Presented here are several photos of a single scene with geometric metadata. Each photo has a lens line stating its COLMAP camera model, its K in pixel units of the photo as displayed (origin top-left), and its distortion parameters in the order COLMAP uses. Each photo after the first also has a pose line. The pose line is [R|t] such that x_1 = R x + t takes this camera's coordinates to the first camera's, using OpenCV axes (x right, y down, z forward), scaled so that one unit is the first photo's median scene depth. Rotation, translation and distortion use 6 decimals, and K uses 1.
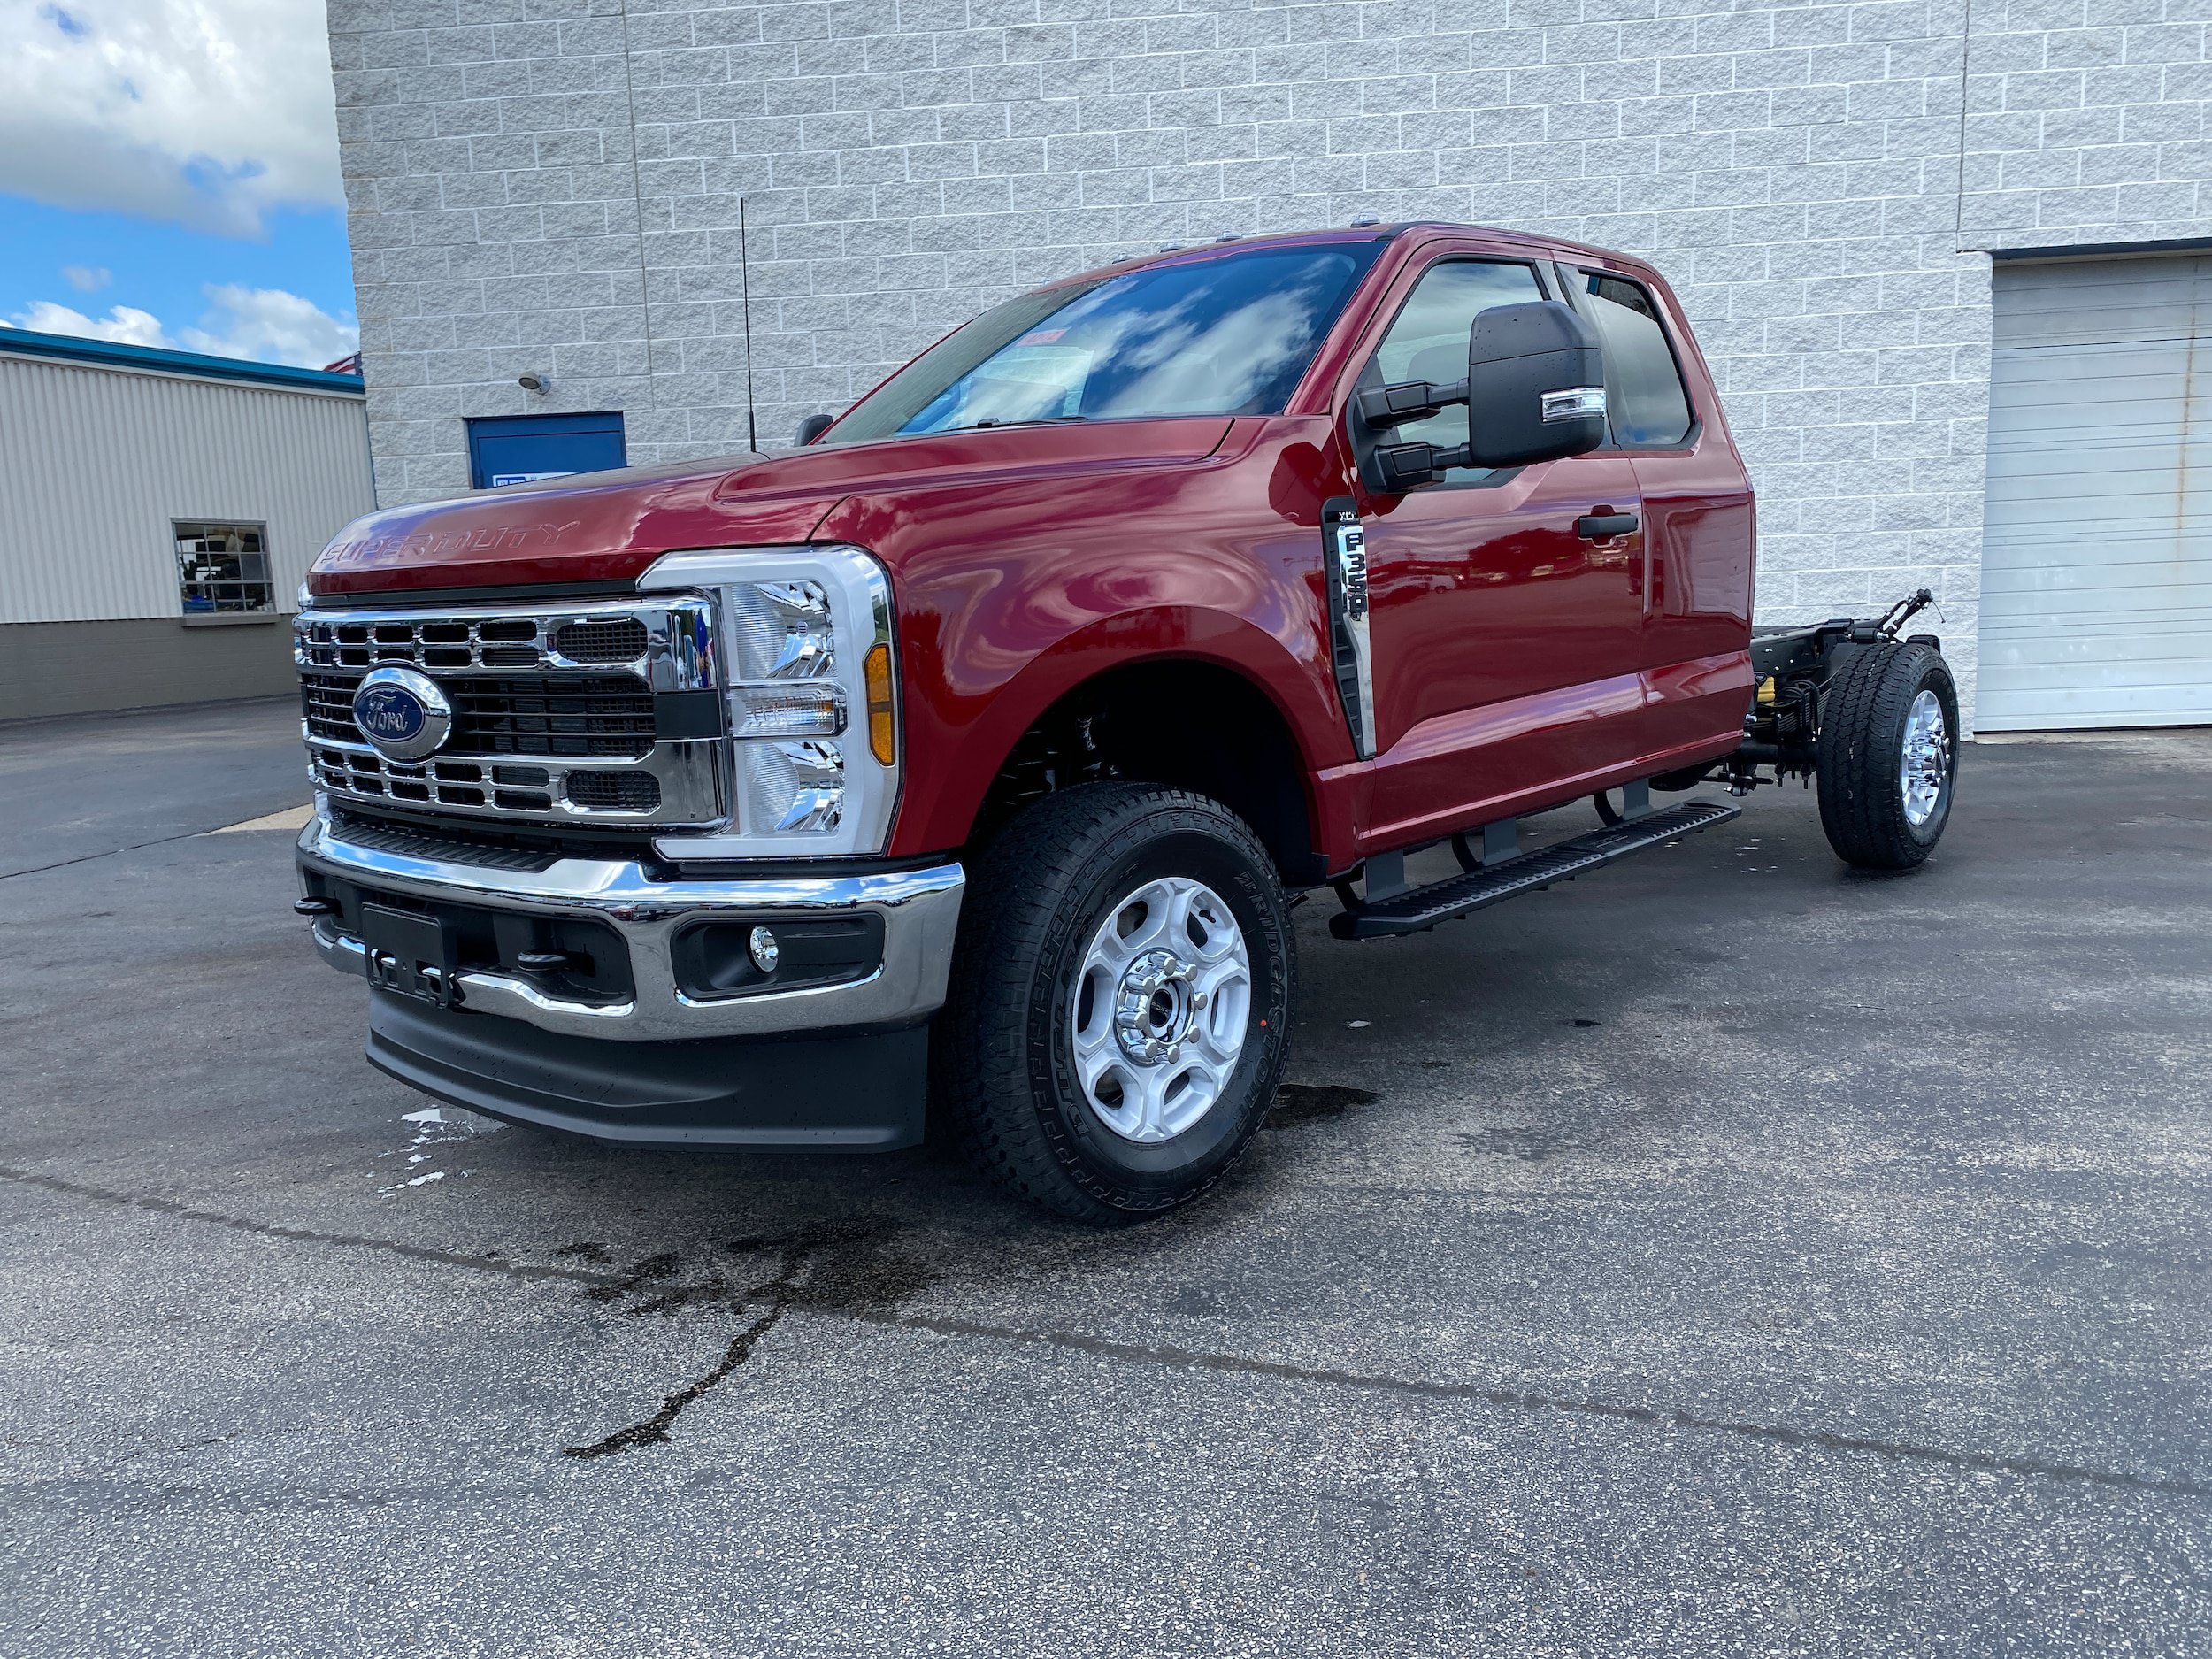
lens RADIAL K [[1684.8, 0, 1117.2], [0, 1684.8, 860.5], [0, 0, 1]] dist [0.022434, -0.018278]
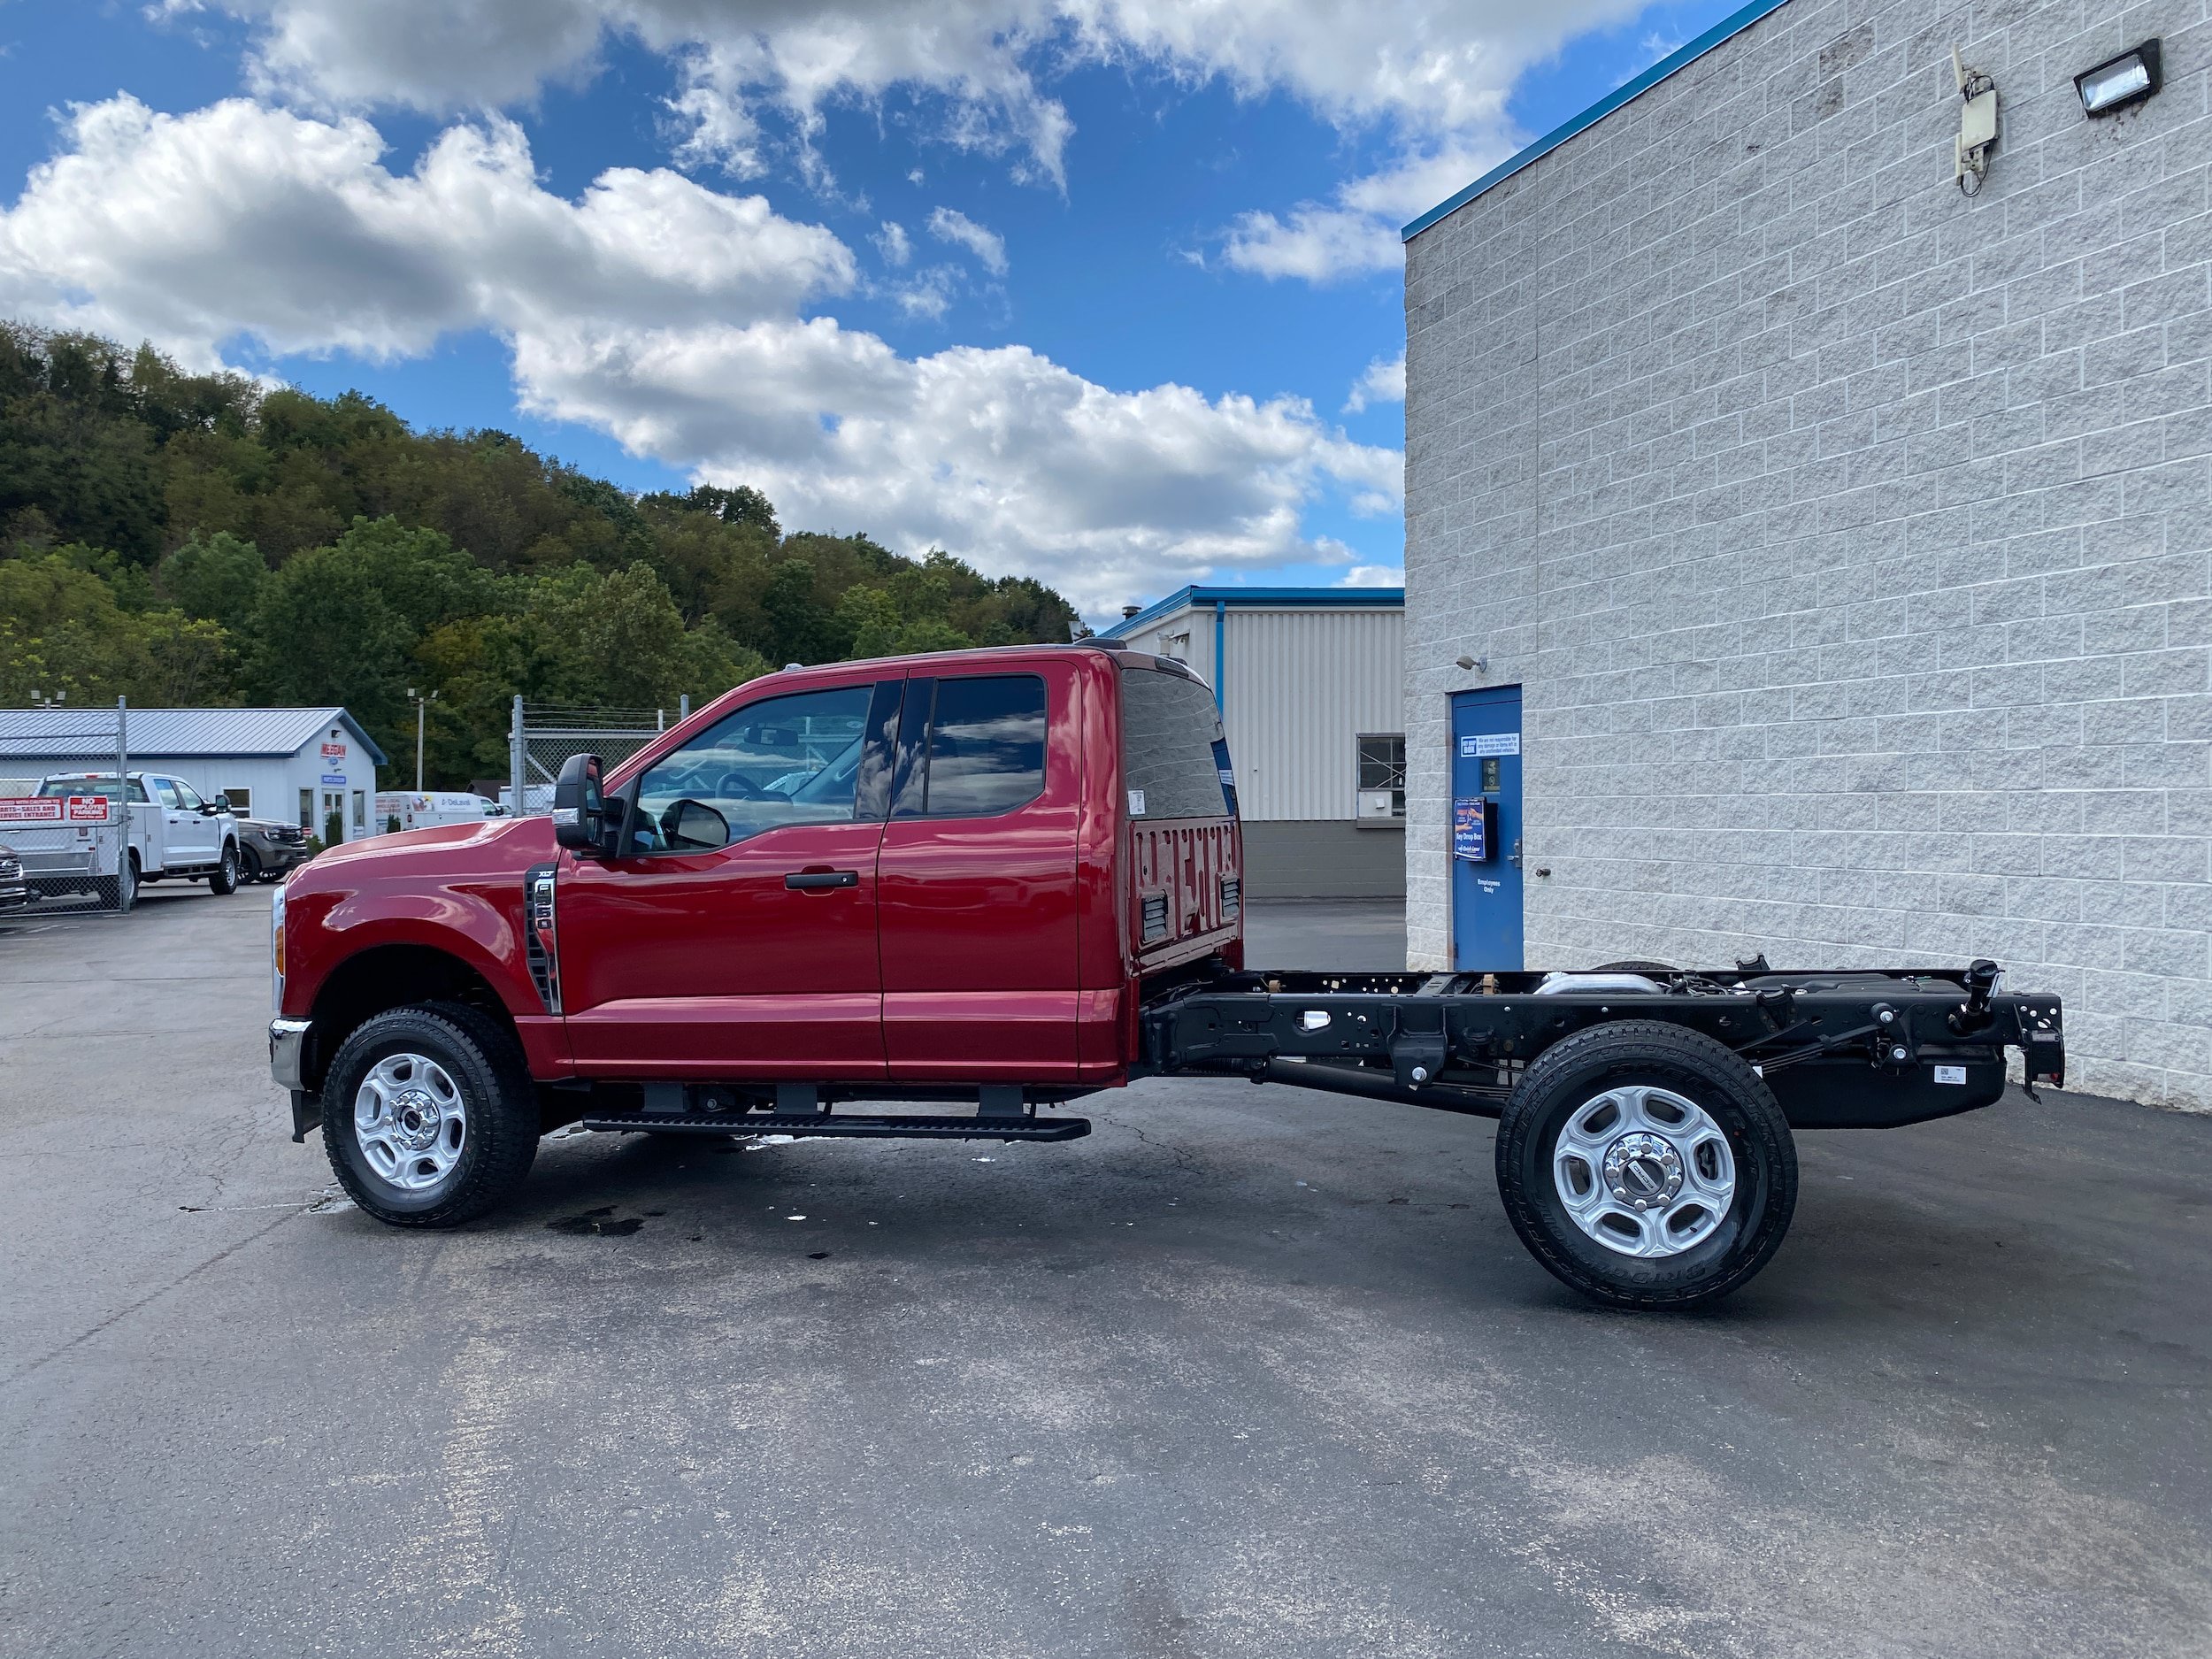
lens RADIAL K [[1684.8, 0, 1092.3], [0, 1684.8, 840.7], [0, 0, 1]] dist [0.022434, -0.018278]
pose [[0.420145, 0.050805, -0.906034, 0.713848], [-0.147334, 0.989003, -0.012864, -0.109582], [0.895417, 0.138894, 0.423010, 0.280931]]
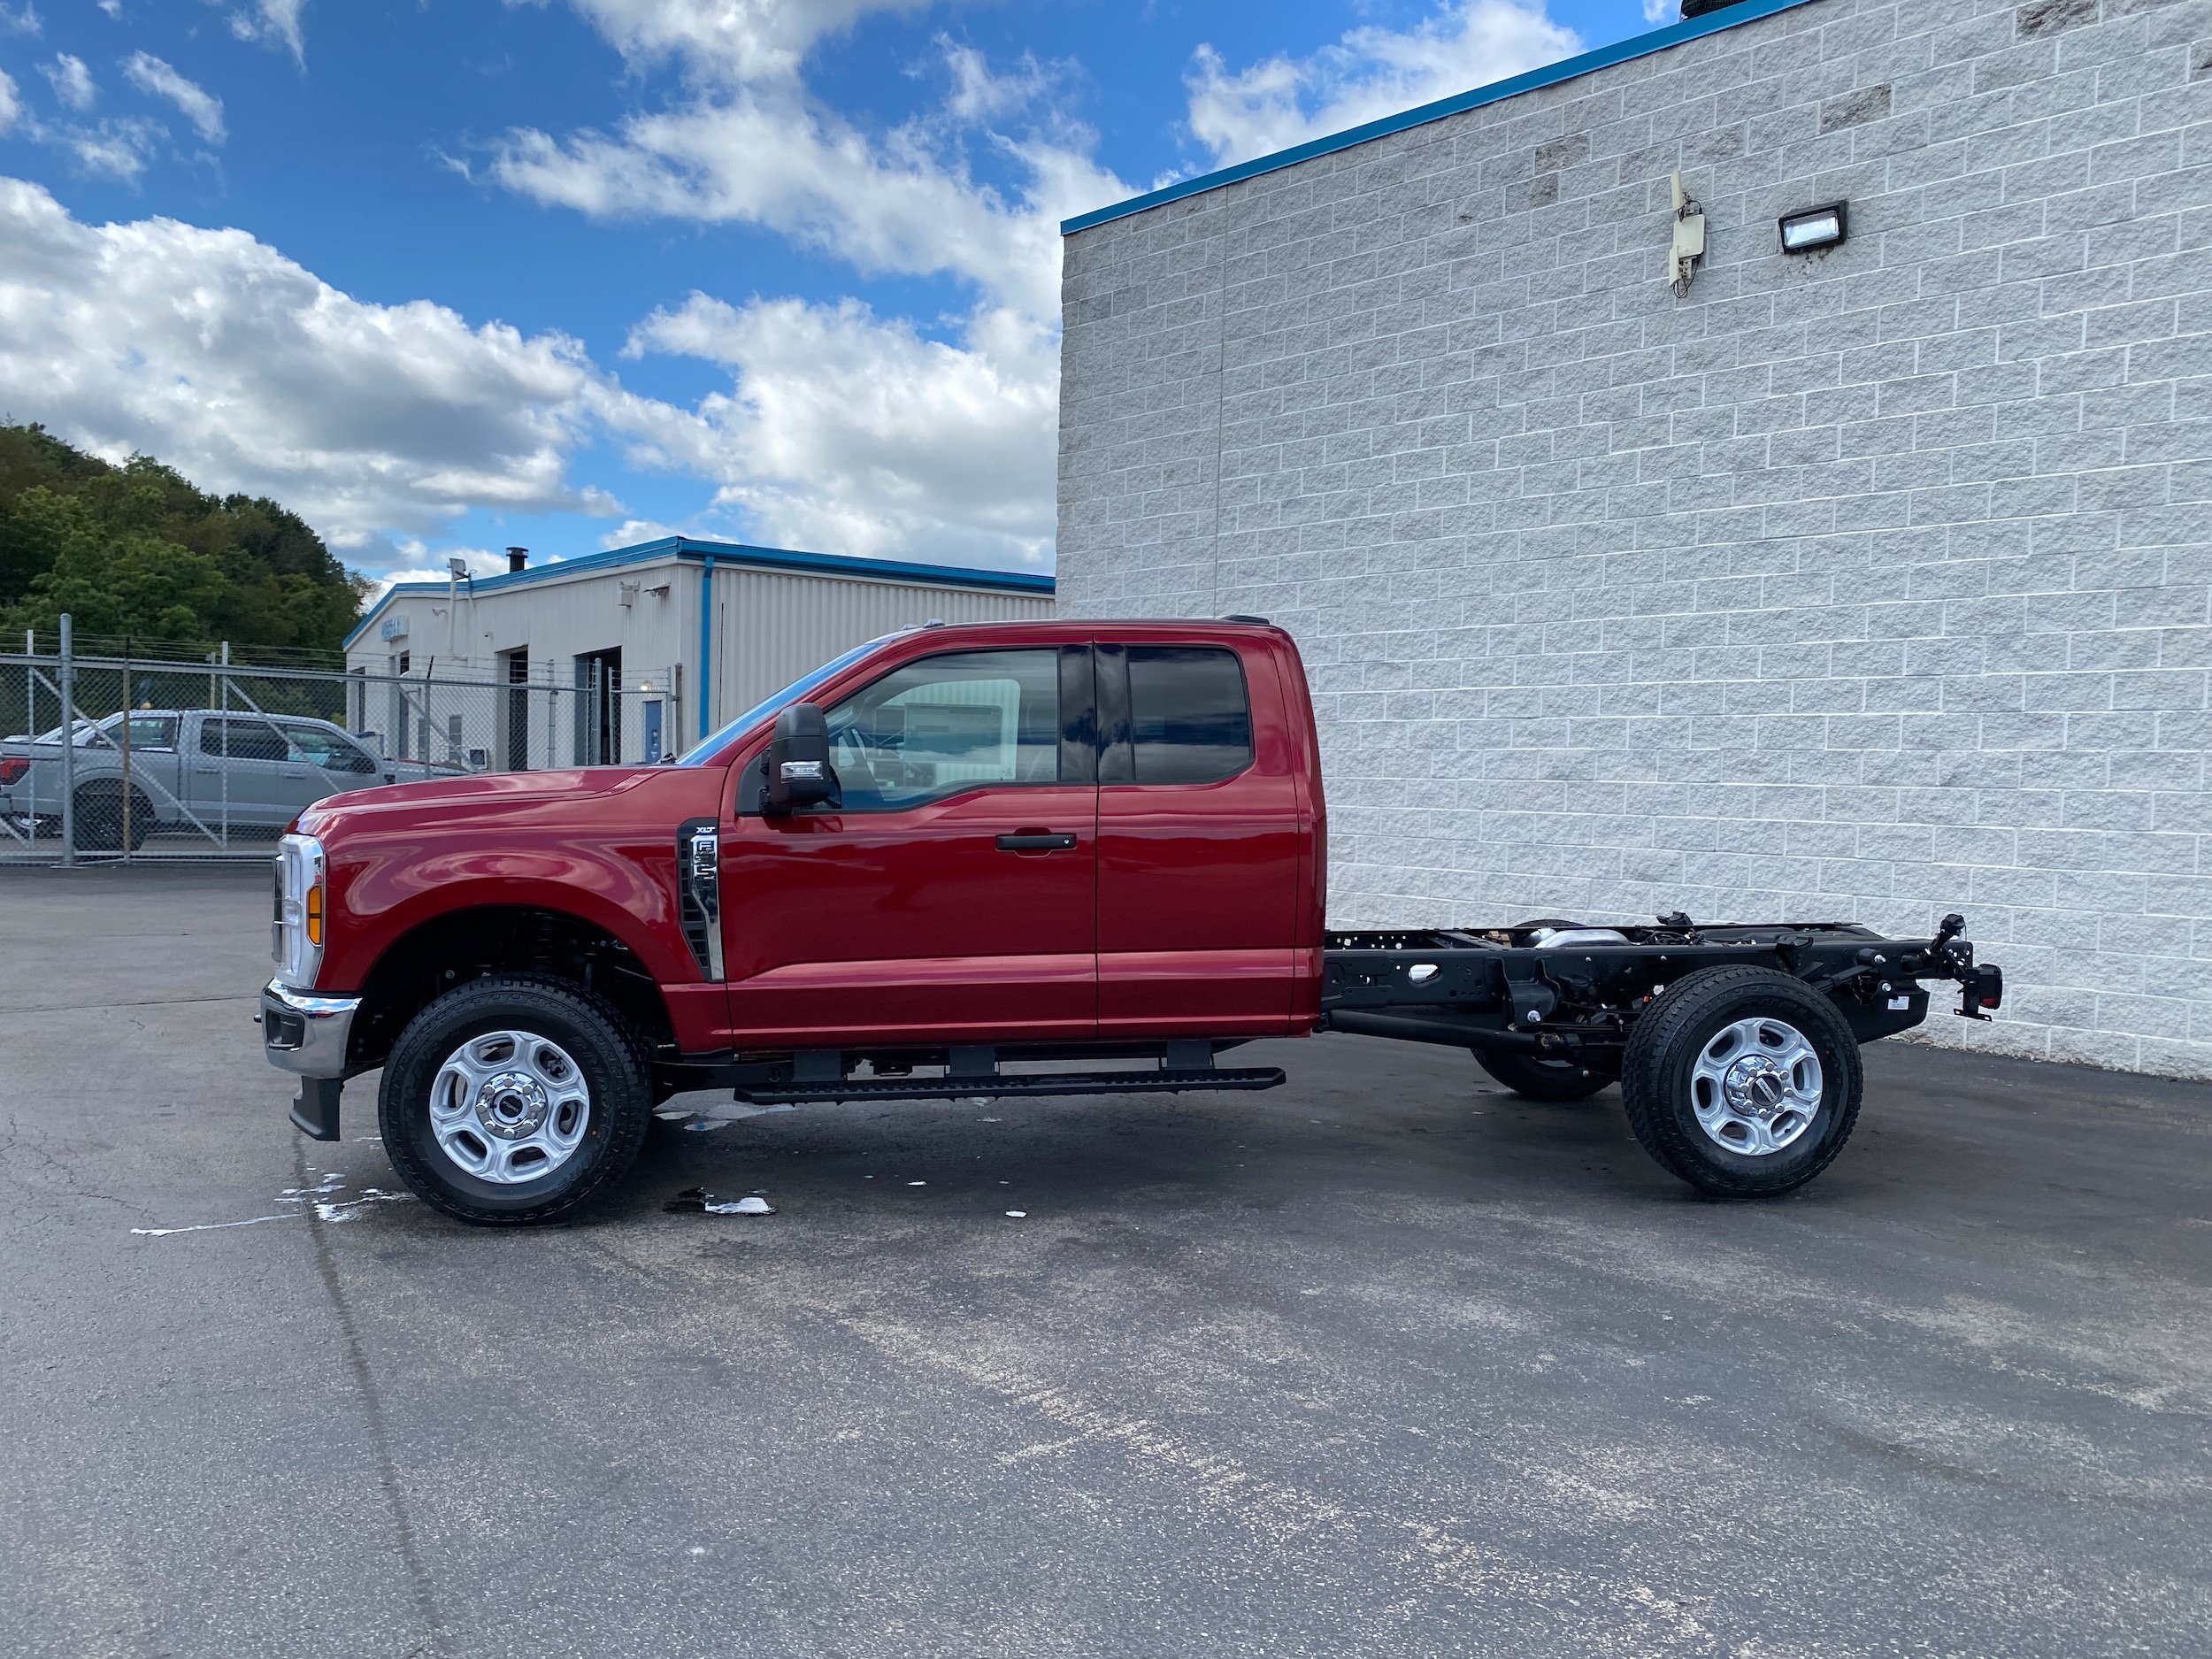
lens RADIAL K [[1684.8, 0, 1113.1], [0, 1684.8, 870.6], [0, 0, 1]] dist [0.022434, -0.018278]
pose [[0.764103, 0.088975, -0.638929, 0.535772], [-0.150690, 0.987660, -0.042674, -0.057382], [0.627248, 0.128888, 0.768081, 0.006075]]
